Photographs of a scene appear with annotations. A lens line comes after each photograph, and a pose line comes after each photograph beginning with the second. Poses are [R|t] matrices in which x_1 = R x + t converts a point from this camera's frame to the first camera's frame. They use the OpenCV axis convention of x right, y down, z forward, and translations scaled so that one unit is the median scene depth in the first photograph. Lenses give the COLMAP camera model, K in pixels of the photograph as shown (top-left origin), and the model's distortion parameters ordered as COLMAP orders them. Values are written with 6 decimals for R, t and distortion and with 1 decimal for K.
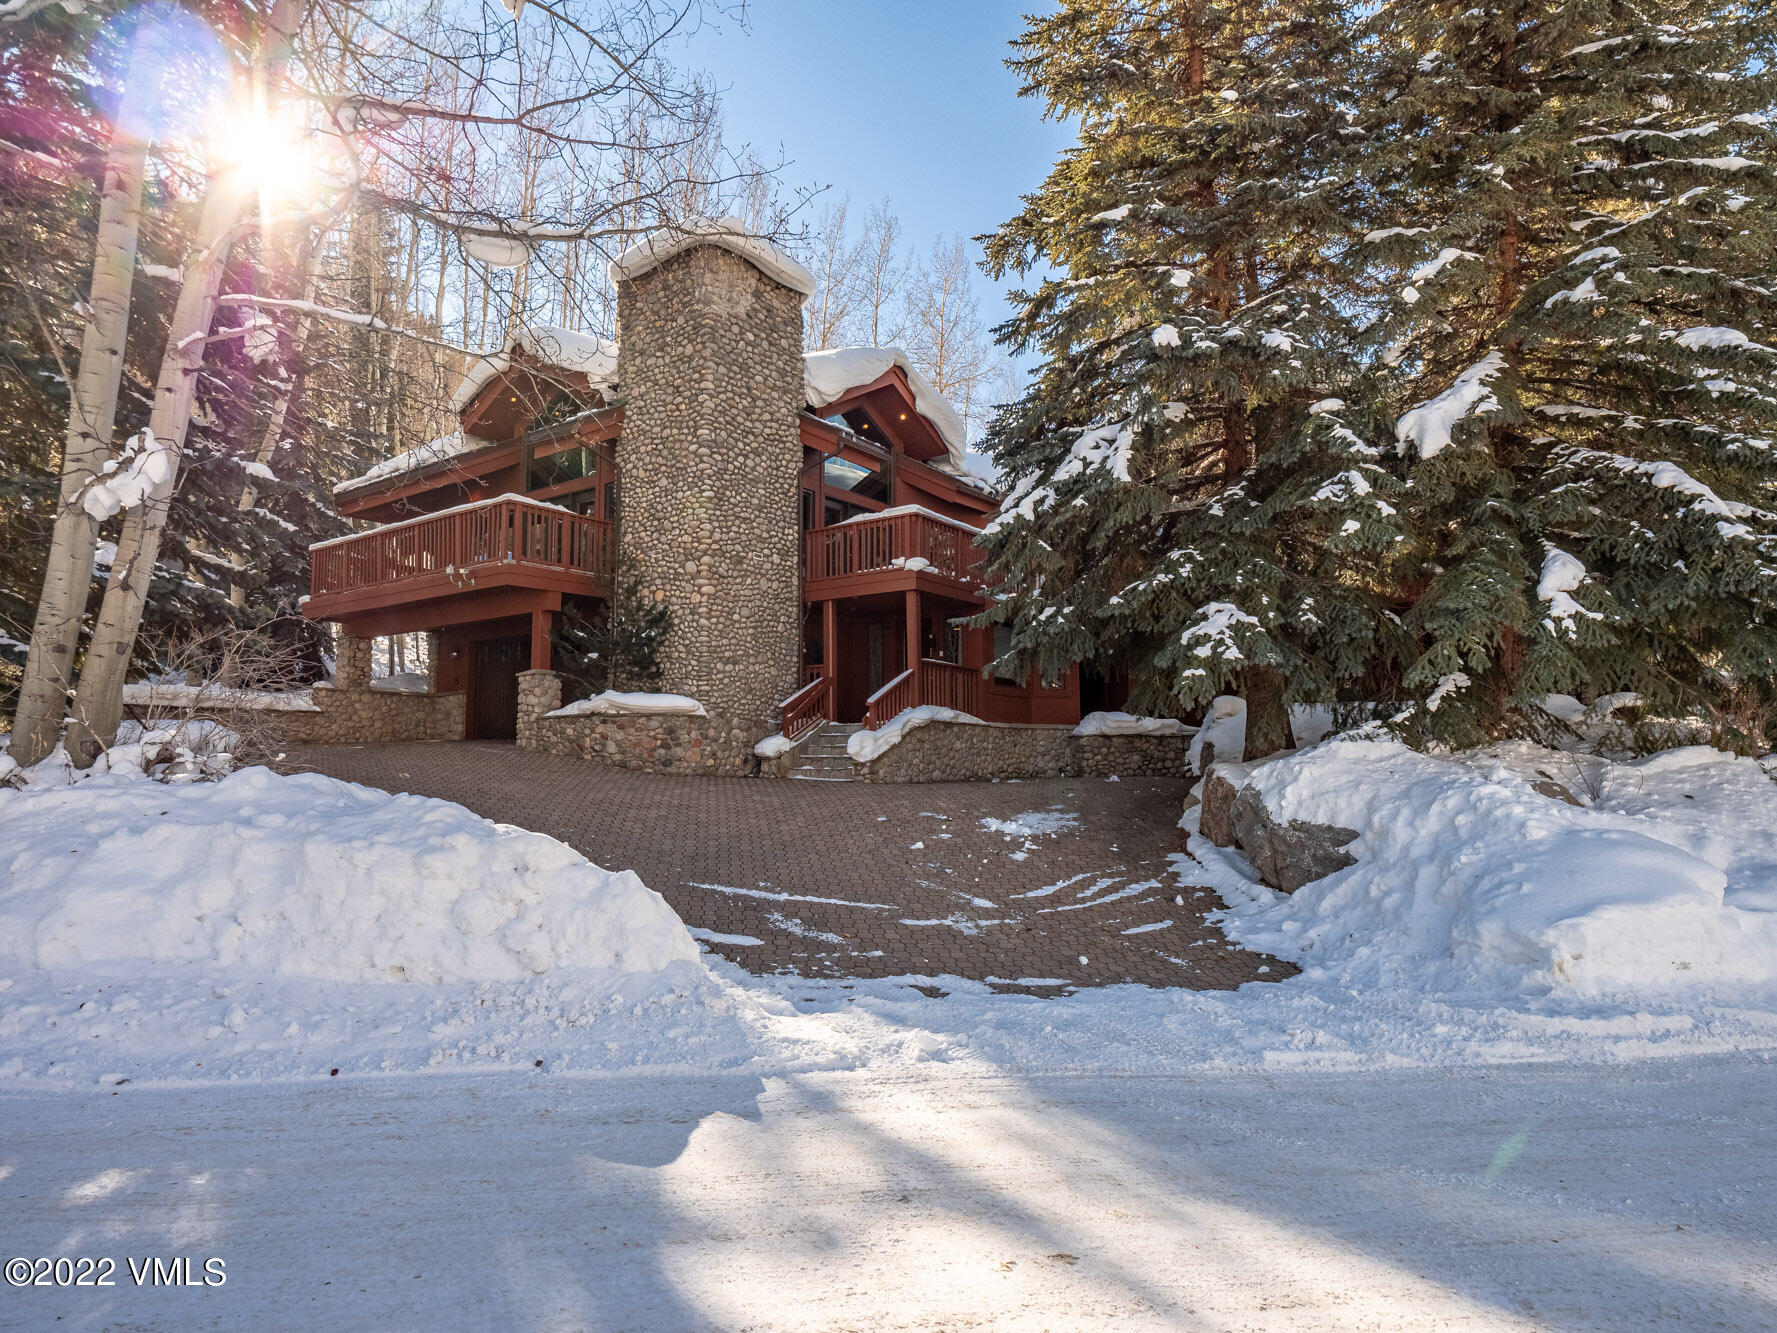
lens RADIAL K [[1031.0, 0, 882.8], [0, 1031.0, 659.0], [0, 0, 1]] dist [0.004484, -0.004887]
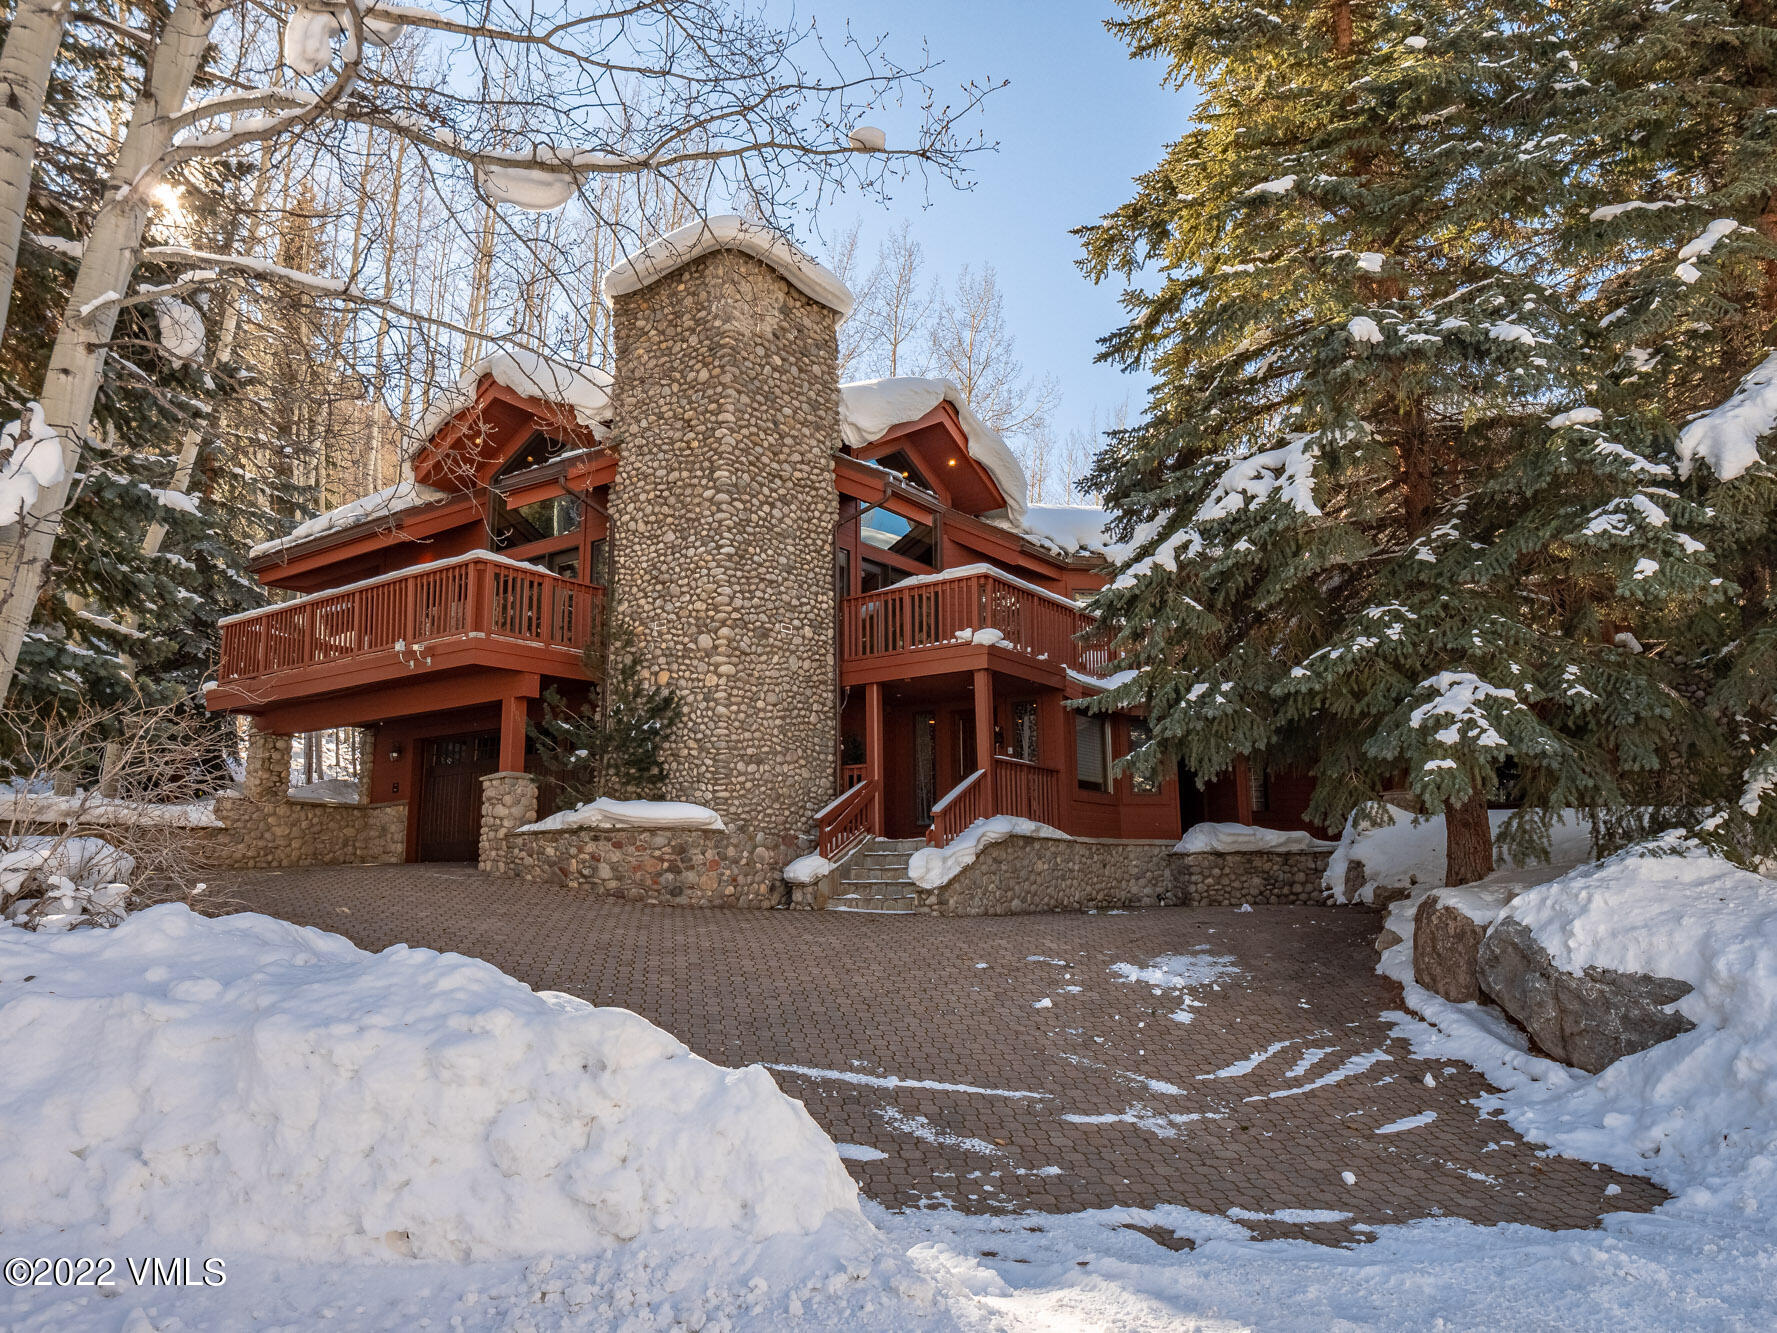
lens RADIAL K [[1201.0, 0, 886.4], [0, 1201.0, 663.1], [0, 0, 1]] dist [0.000813, 0.000365]
pose [[0.999909, -0.003812, 0.012962, -0.089471], [0.004893, 0.996419, -0.084414, 0.009675], [-0.012594, 0.084469, 0.996346, 0.119936]]
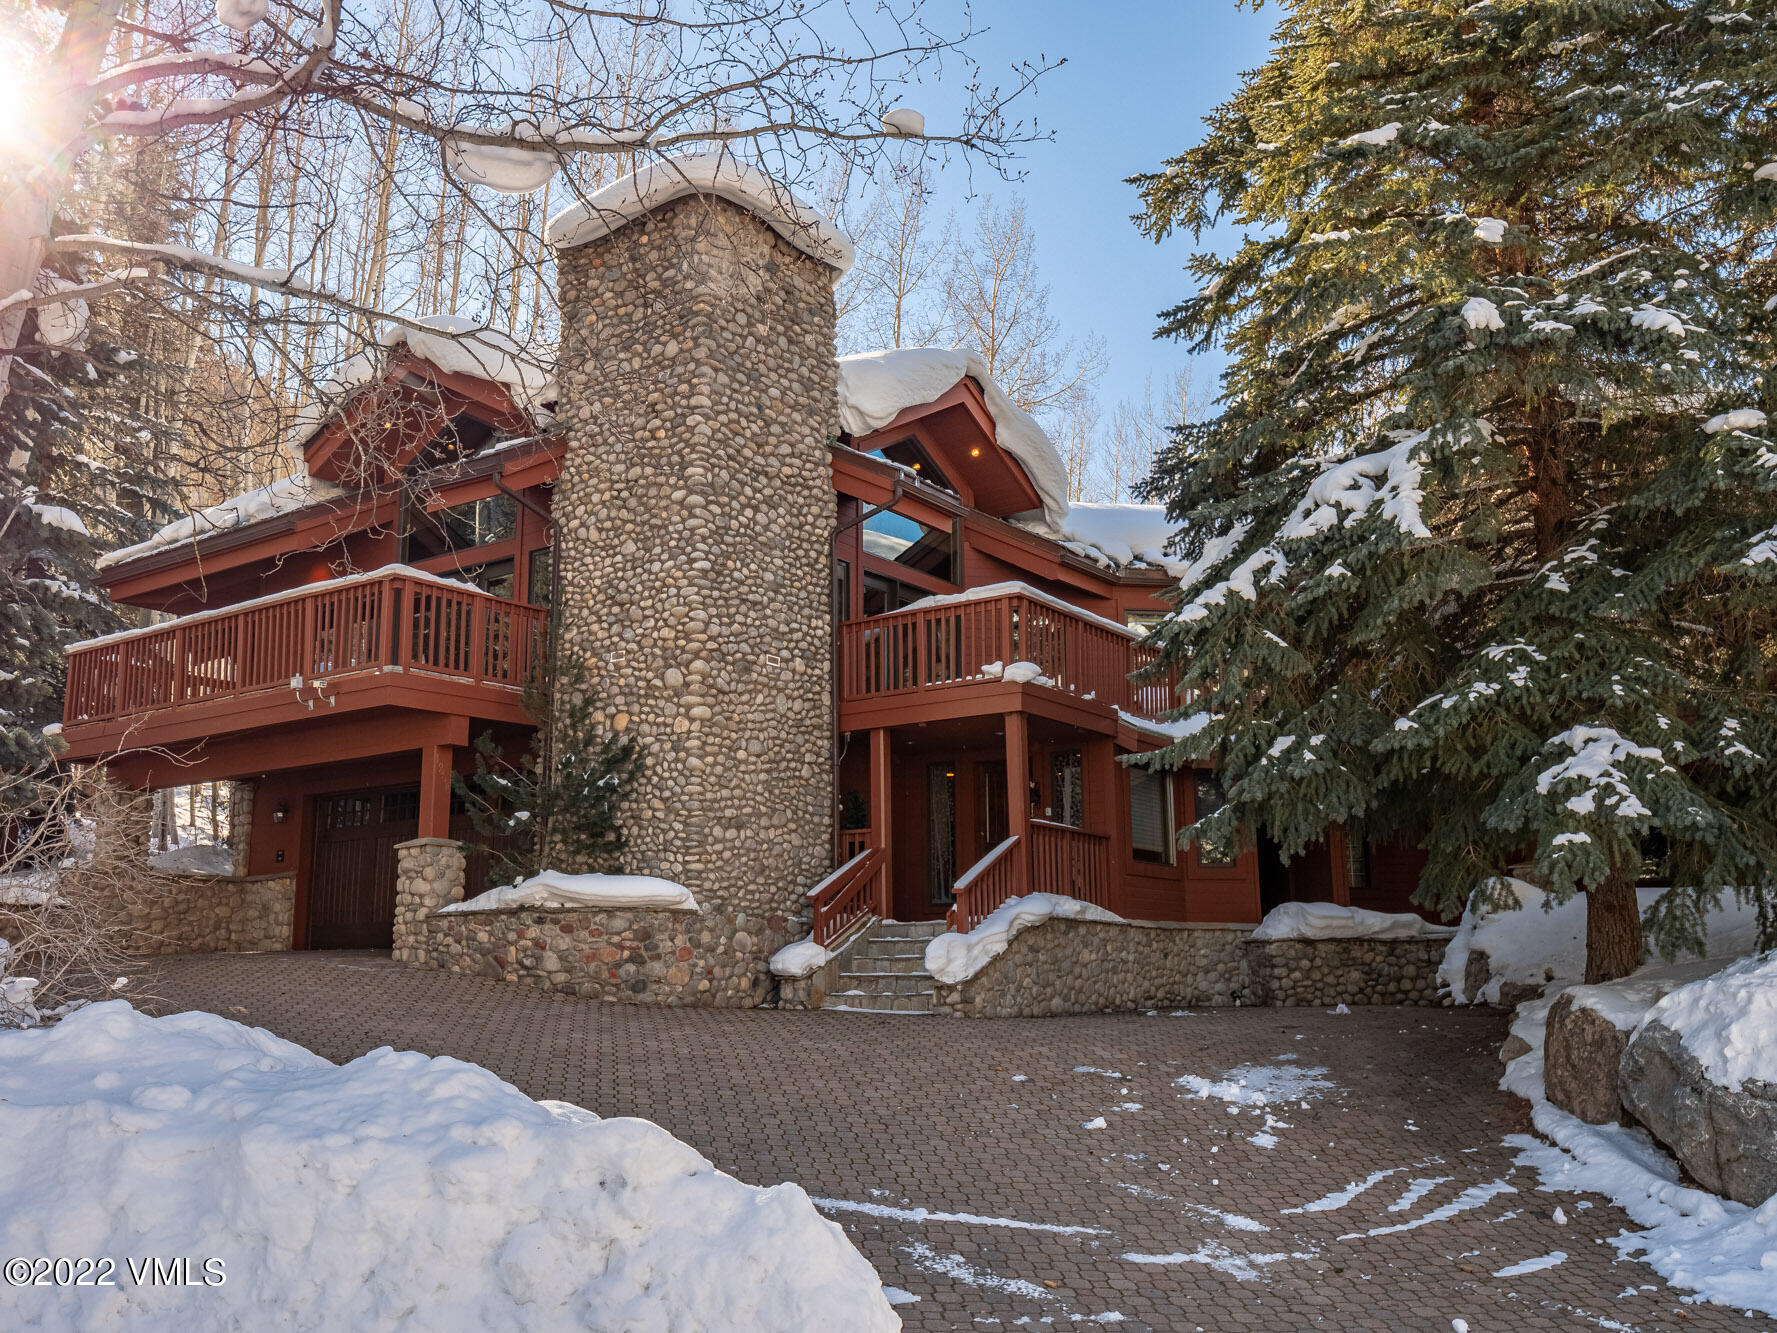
lens RADIAL K [[1542.8, 0, 879.0], [0, 1542.8, 673.2], [0, 0, 1]] dist [0.024463, -0.047676]
pose [[0.999926, -0.001342, 0.012074, -0.106347], [0.002501, 0.995329, -0.096506, 0.002629], [-0.011888, 0.096529, 0.995259, 0.058891]]
